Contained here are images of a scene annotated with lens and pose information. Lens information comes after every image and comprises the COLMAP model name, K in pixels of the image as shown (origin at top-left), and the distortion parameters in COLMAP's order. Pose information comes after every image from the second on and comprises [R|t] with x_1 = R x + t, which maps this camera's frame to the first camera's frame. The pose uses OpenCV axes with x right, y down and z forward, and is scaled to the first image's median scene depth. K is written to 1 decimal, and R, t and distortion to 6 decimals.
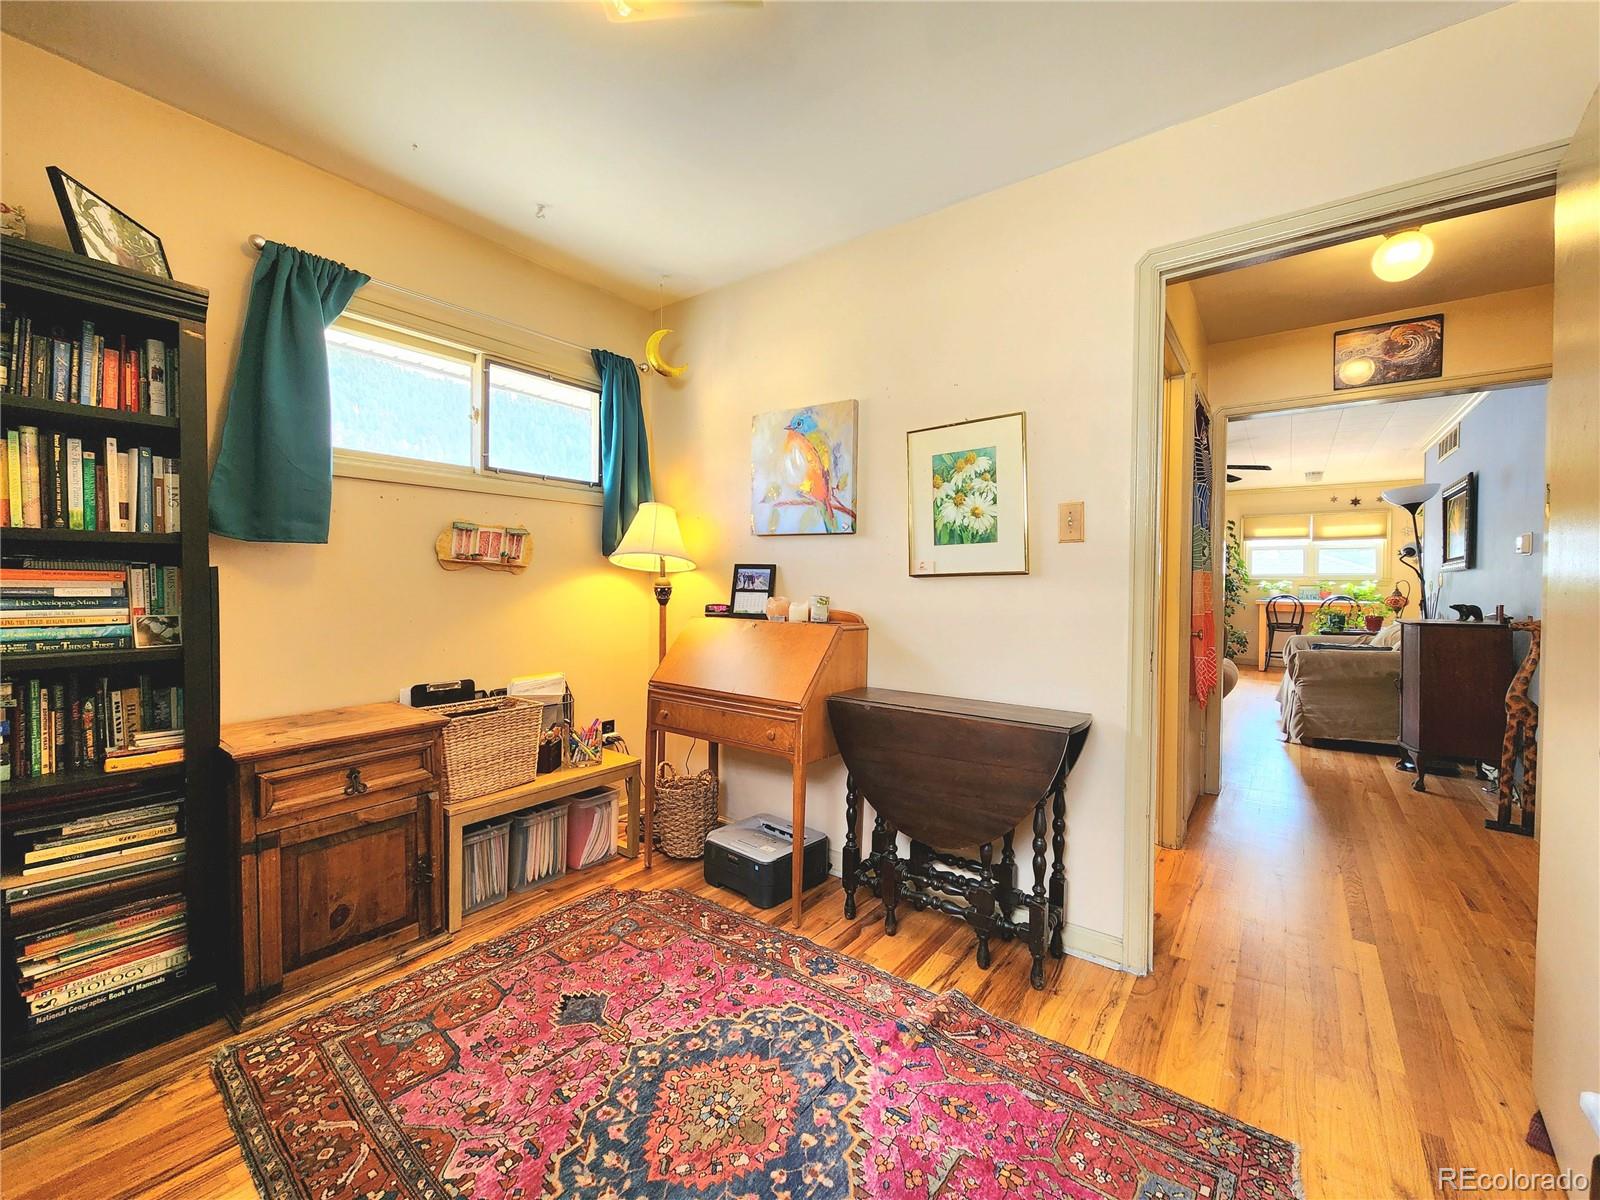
lens RADIAL K [[657.3, 0, 795.4], [0, 657.3, 593.9], [0, 0, 1]] dist [0.001069, -0.000057]
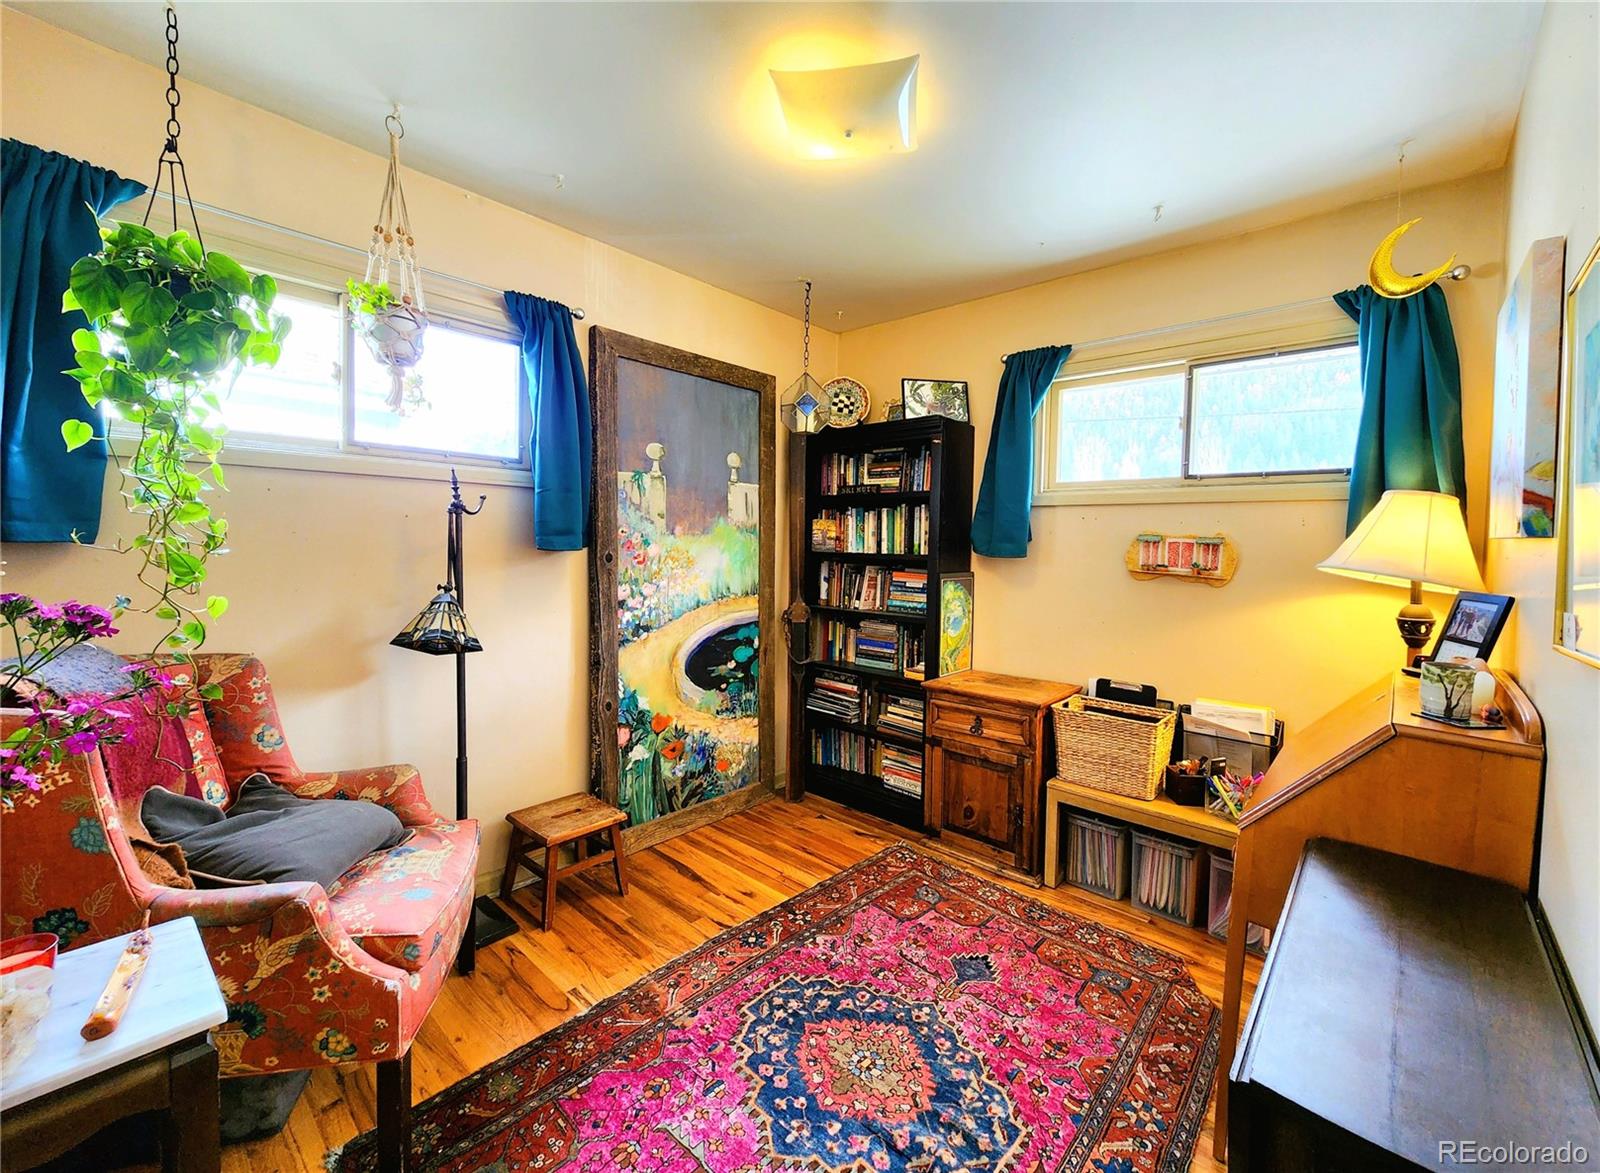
lens RADIAL K [[652.2, 0, 796.3], [0, 652.2, 571.5], [0, 0, 1]] dist [0.000191, -0.000059]
pose [[-0.102920, 0.032833, -0.994148, 0.858320], [-0.043160, 0.998366, 0.037441, -0.096078], [0.993753, 0.046761, -0.101335, 0.813598]]
